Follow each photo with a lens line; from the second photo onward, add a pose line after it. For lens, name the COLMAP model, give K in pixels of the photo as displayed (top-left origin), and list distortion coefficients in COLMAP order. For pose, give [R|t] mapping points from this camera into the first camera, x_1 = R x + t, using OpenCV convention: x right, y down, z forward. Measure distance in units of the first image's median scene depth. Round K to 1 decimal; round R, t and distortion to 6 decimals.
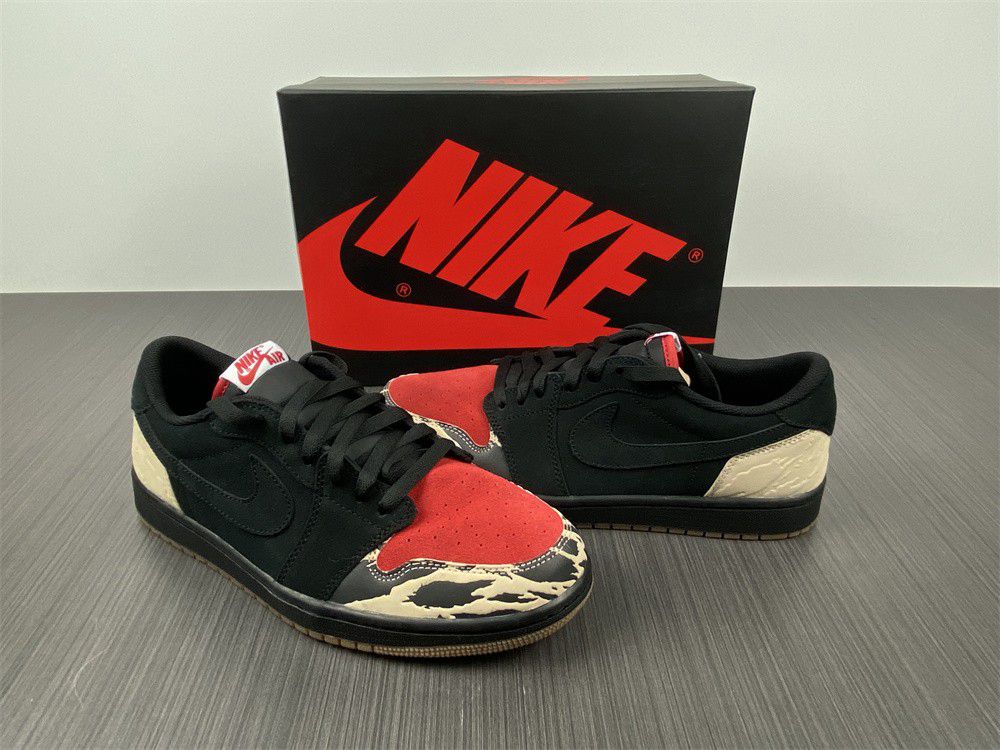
lens RADIAL K [[727.5, 0, 500.0], [0, 727.5, 374.0], [0, 0, 1]] dist [0.001784, 0.000107]
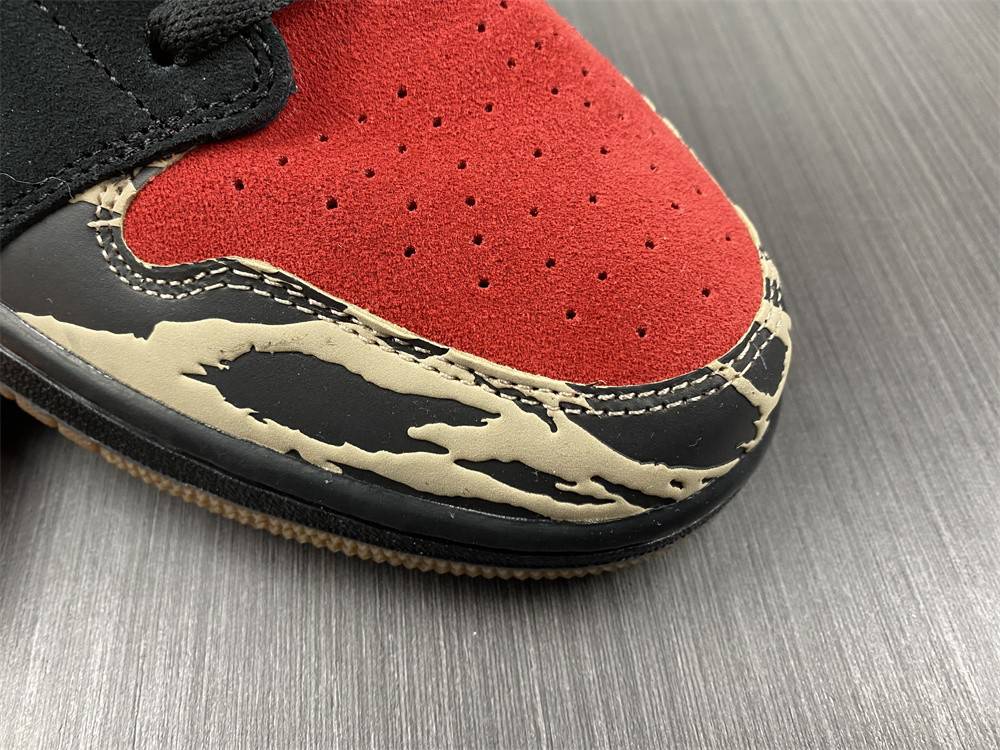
lens RADIAL K [[840.9, 0, 501.8], [0, 840.9, 374.3], [0, 0, 1]] dist [-0.010715, -0.010385]
pose [[0.956954, 0.278274, 0.082473, -0.036694], [-0.281567, 0.821158, 0.496406, 0.103398], [0.070413, -0.498259, 0.864164, 0.713732]]
